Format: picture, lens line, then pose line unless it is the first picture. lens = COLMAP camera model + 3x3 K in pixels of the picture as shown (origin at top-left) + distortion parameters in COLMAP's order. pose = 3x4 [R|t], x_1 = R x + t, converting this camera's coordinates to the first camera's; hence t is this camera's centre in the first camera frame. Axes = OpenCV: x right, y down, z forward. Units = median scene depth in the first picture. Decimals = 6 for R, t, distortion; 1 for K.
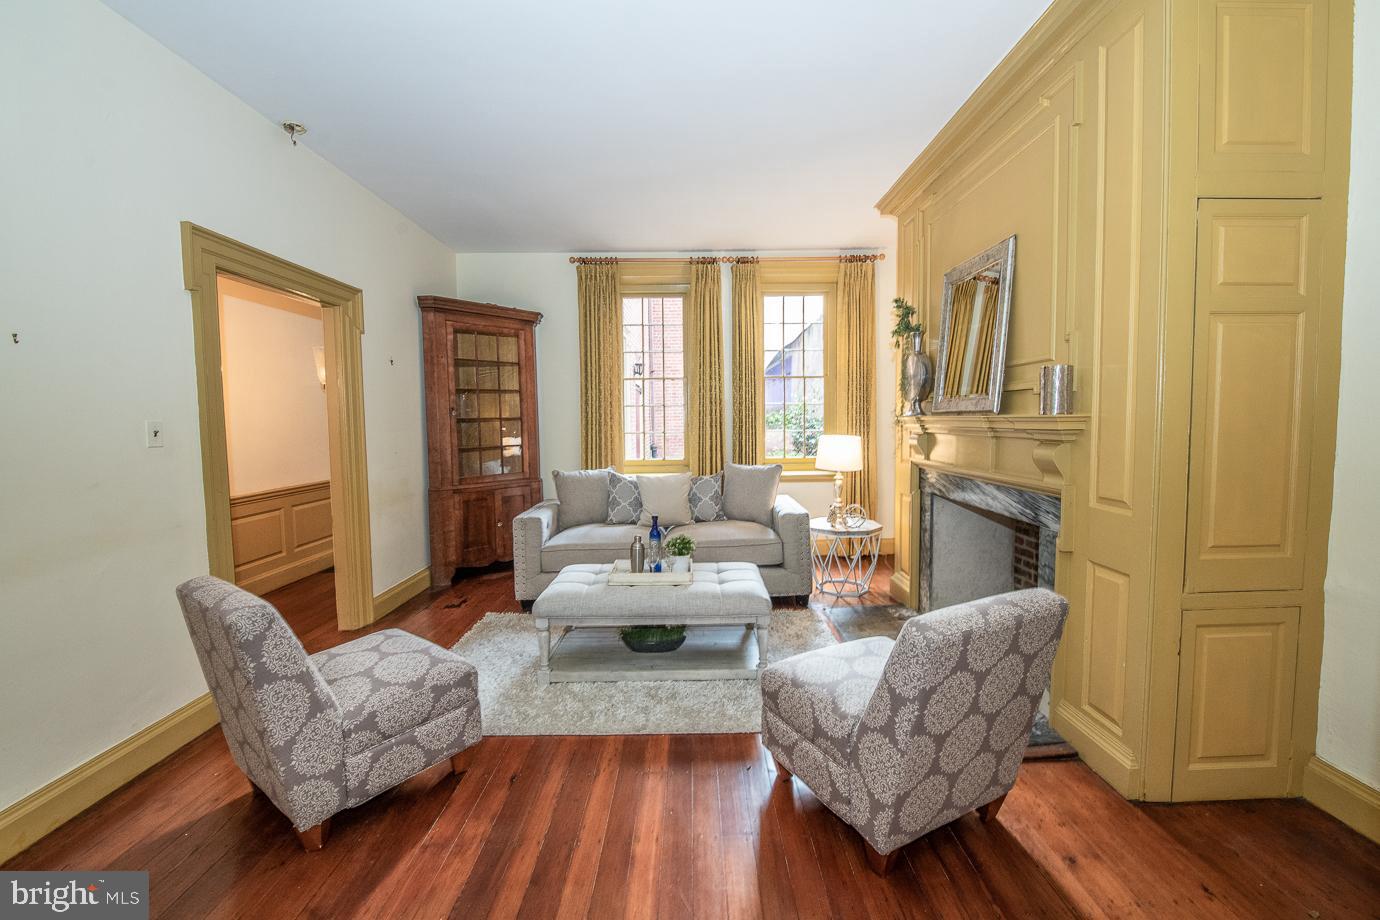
lens RADIAL K [[550.6, 0, 695.2], [0, 550.6, 450.9], [0, 0, 1]] dist [-0.018075, -0.000345]
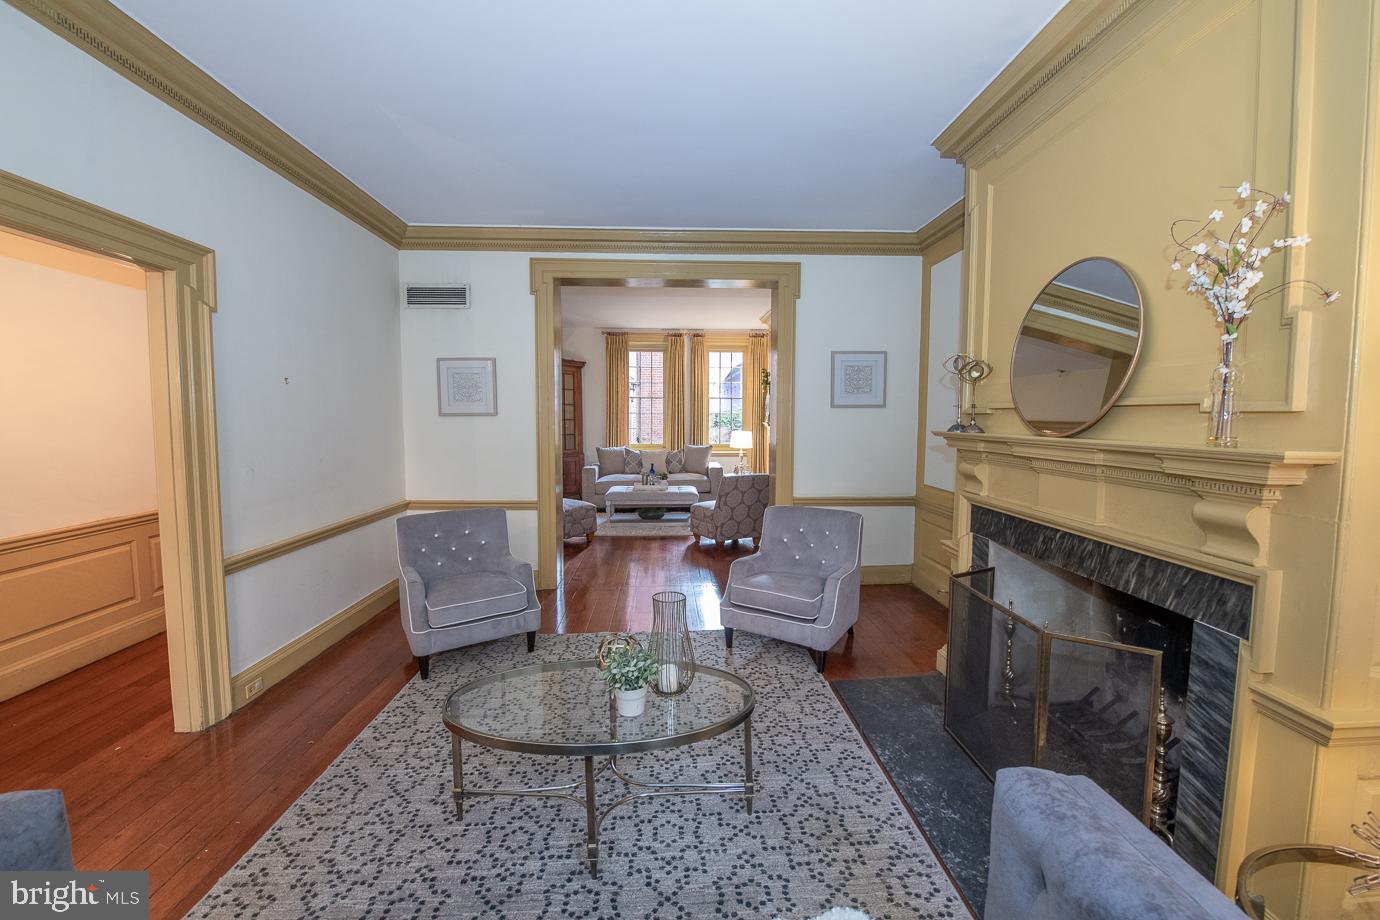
lens RADIAL K [[550.6, 0, 695.2], [0, 550.6, 450.9], [0, 0, 1]] dist [-0.018075, -0.000345]
pose [[0.998736, 0.011212, 0.048994, -0.002929], [-0.011596, 0.999904, 0.007577, 0.026029], [-0.048905, -0.008136, 0.998770, -0.840855]]
